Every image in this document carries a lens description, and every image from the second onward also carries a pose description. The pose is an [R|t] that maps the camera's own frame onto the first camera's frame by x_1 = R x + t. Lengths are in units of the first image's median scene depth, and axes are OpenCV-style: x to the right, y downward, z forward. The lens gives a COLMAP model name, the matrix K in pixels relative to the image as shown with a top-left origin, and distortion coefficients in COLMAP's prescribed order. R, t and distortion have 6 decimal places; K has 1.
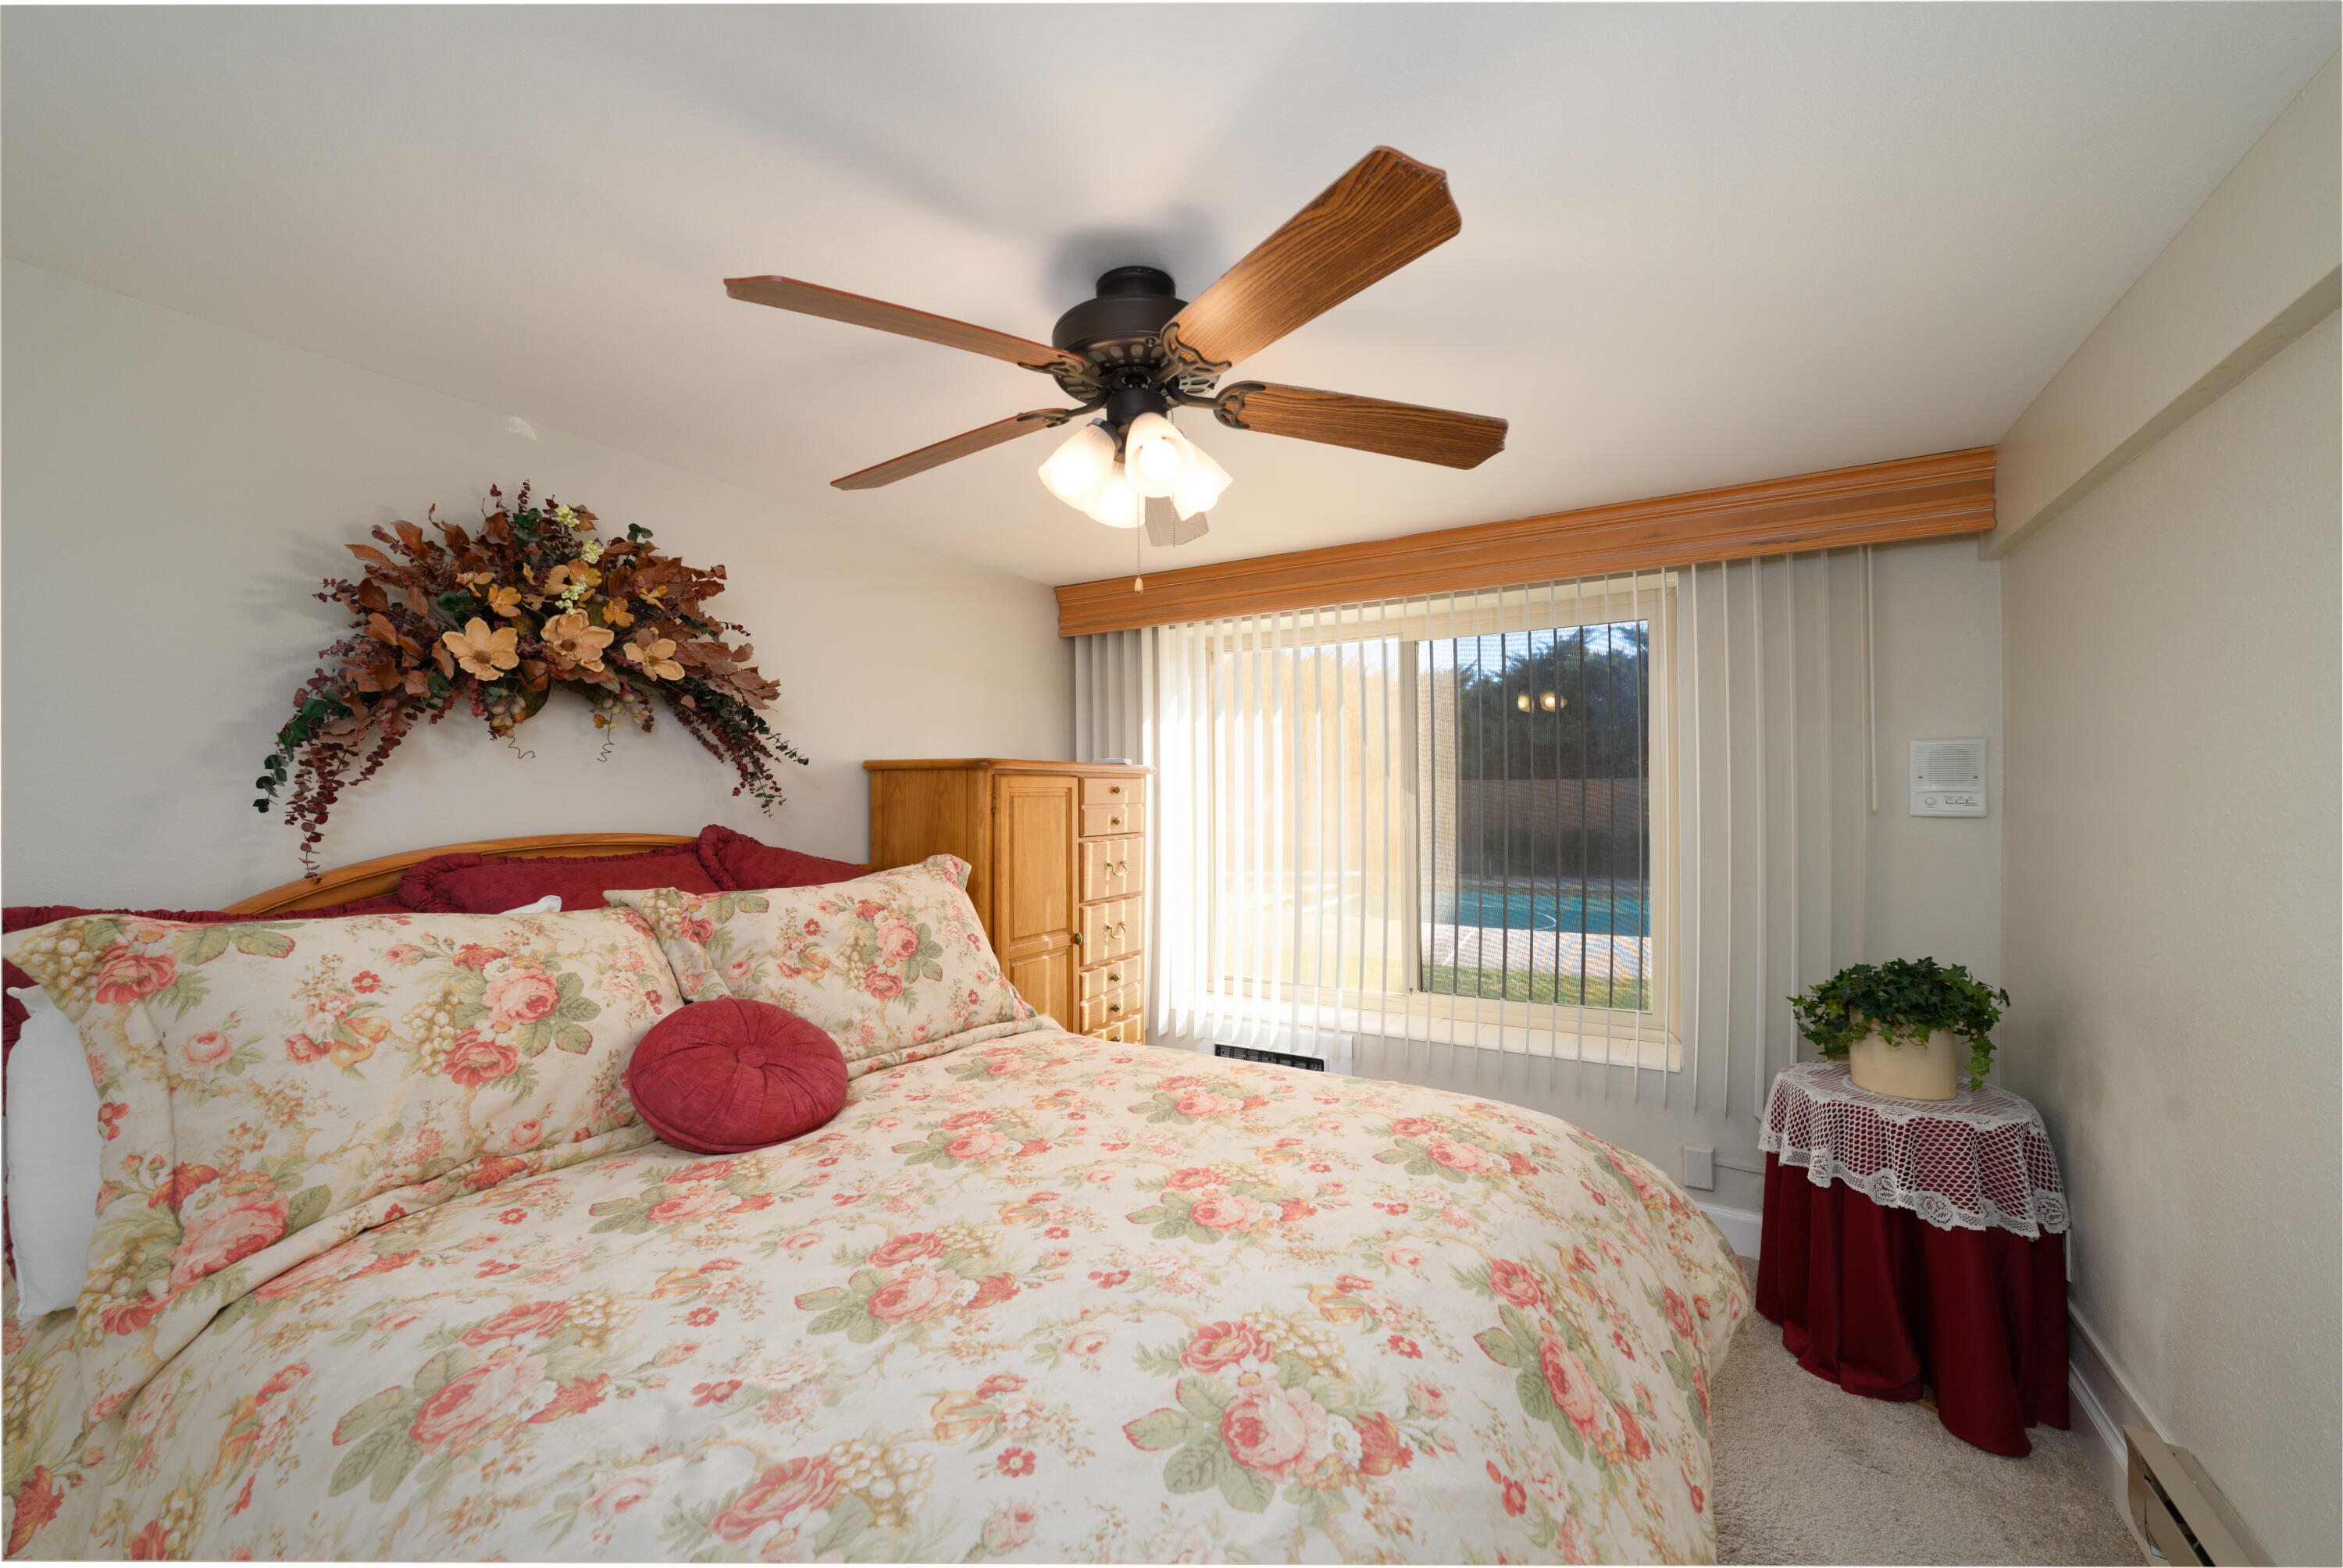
lens RADIAL K [[931.9, 0, 1170.3], [0, 931.9, 791.4], [0, 0, 1]] dist [0.020651, 0.000004]
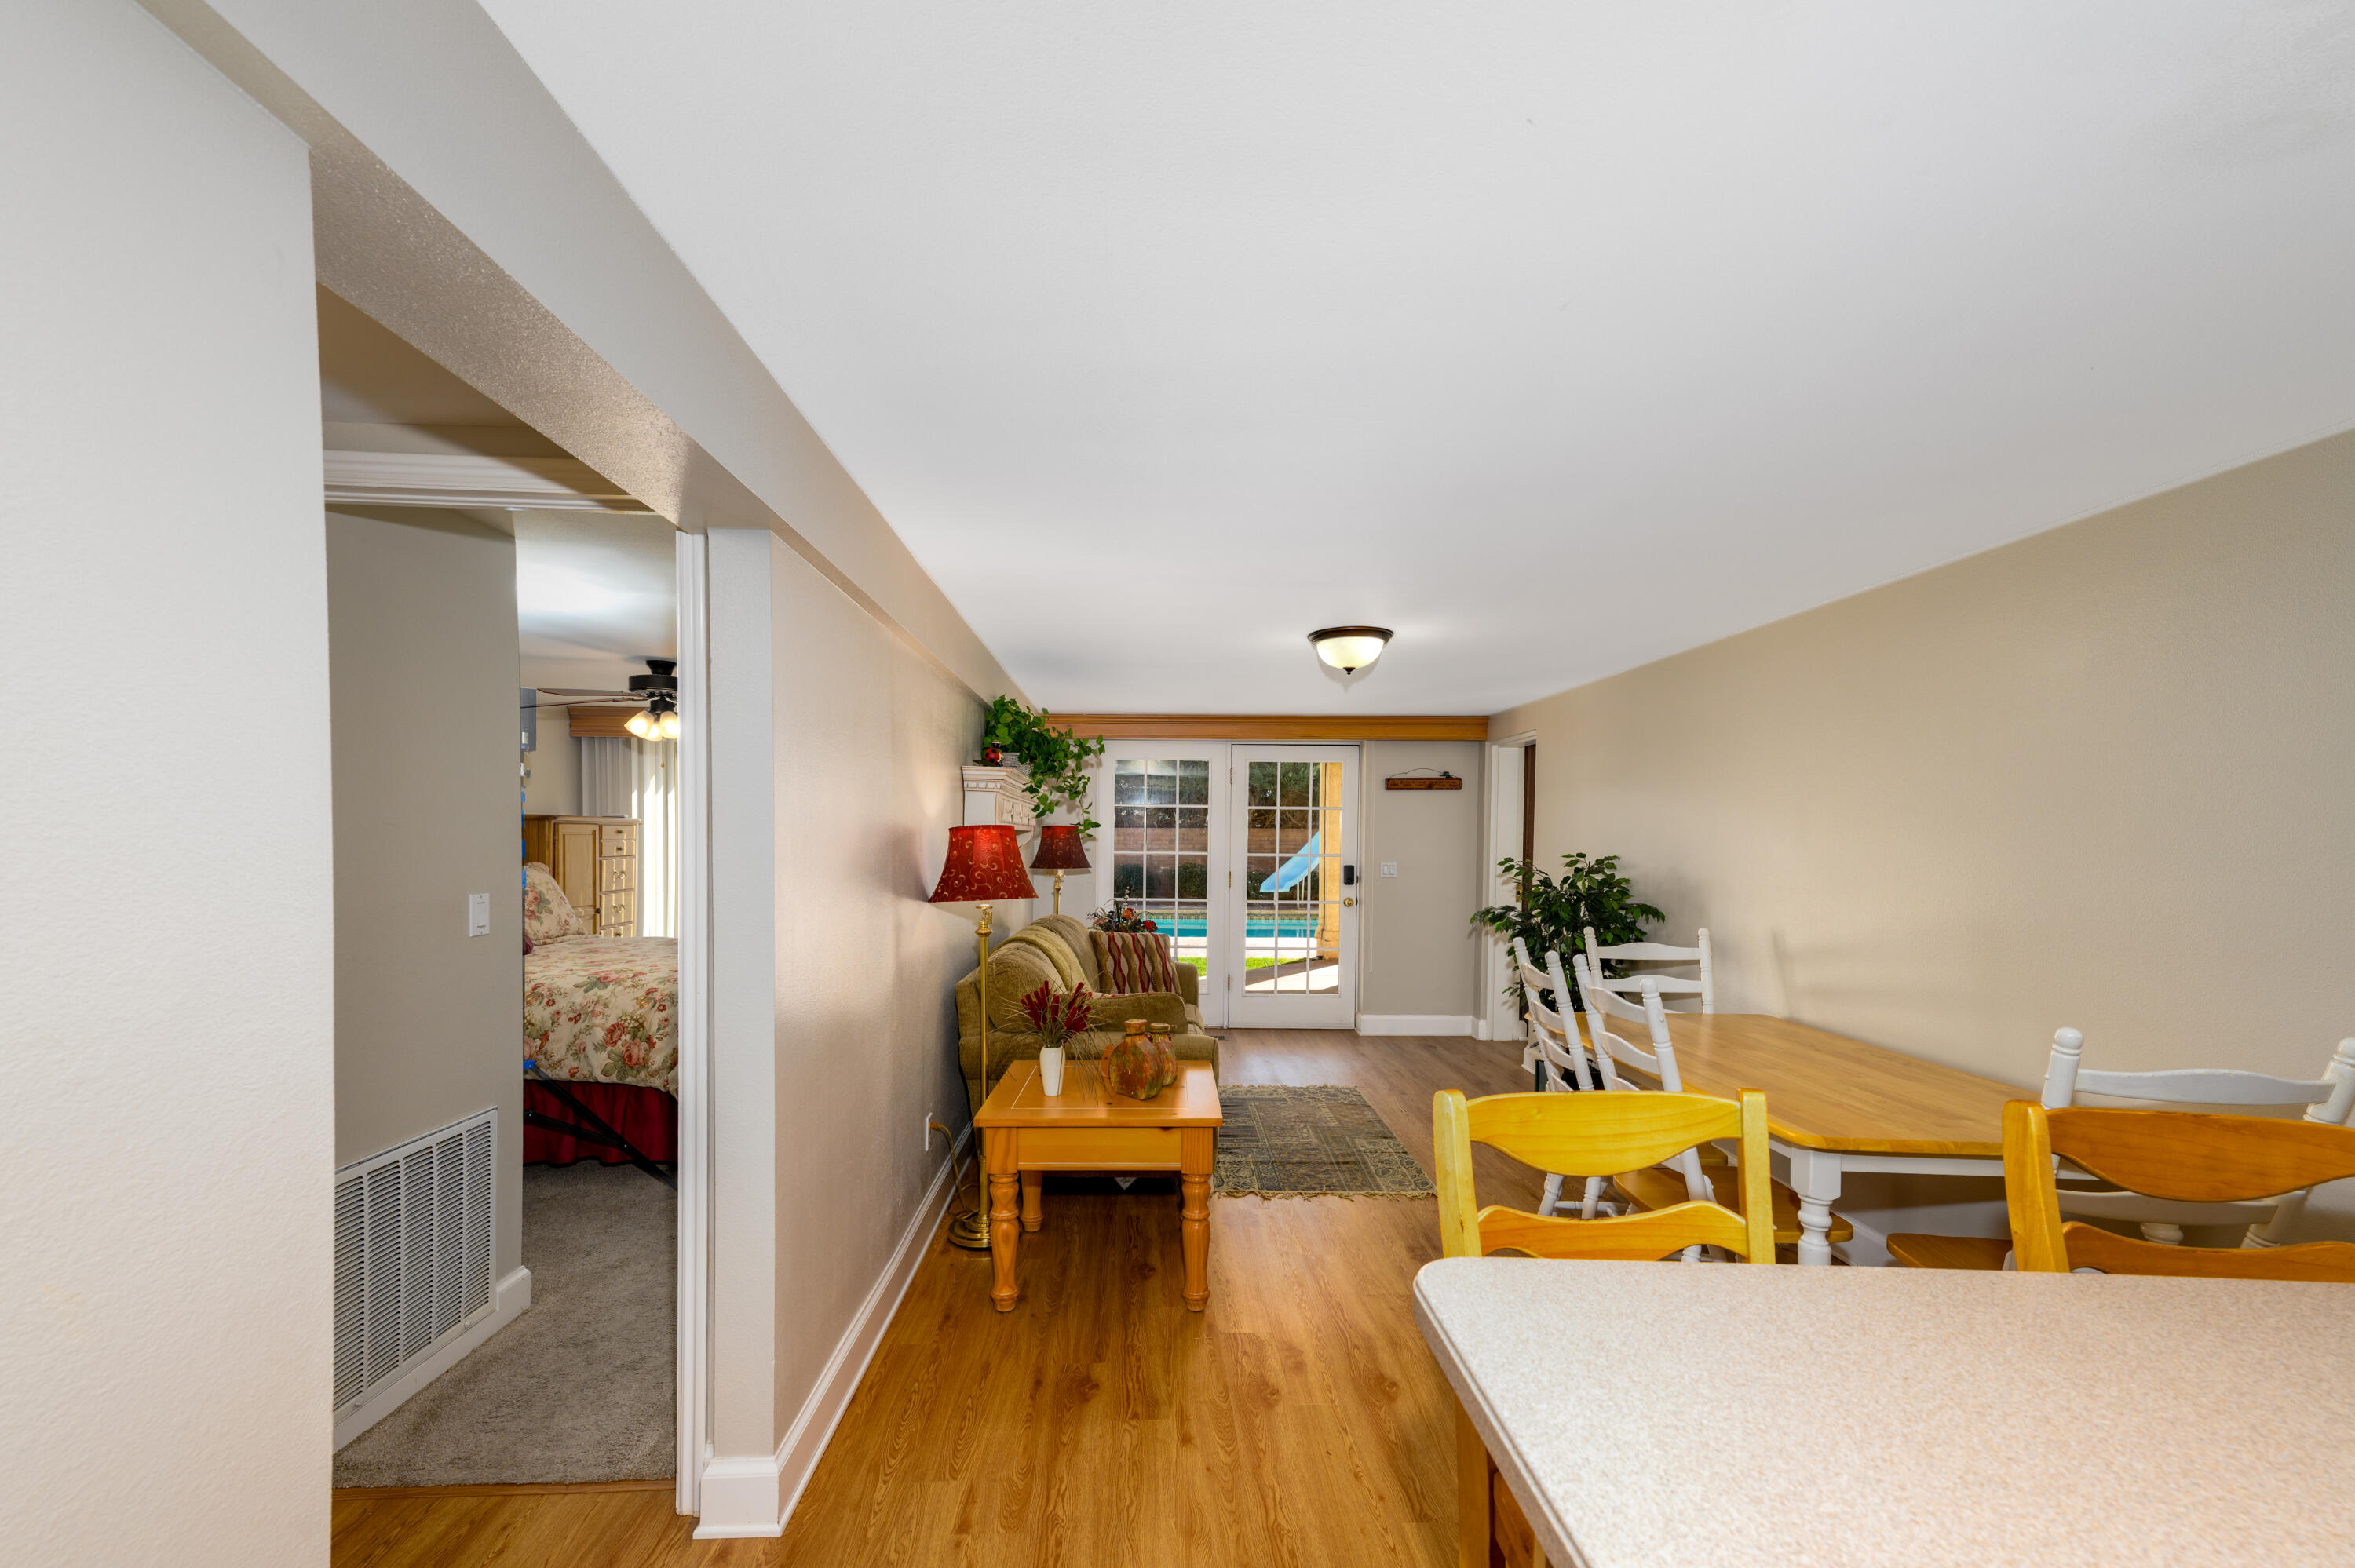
lens RADIAL K [[936.6, 0, 1176.7], [0, 936.6, 840.7], [0, 0, 1]] dist [0.020651, 0.000004]
pose [[0.847866, 0.006155, 0.530175, -0.117566], [-0.010327, 0.999935, 0.004908, -0.004237], [-0.530110, -0.009637, 0.847874, -1.195010]]
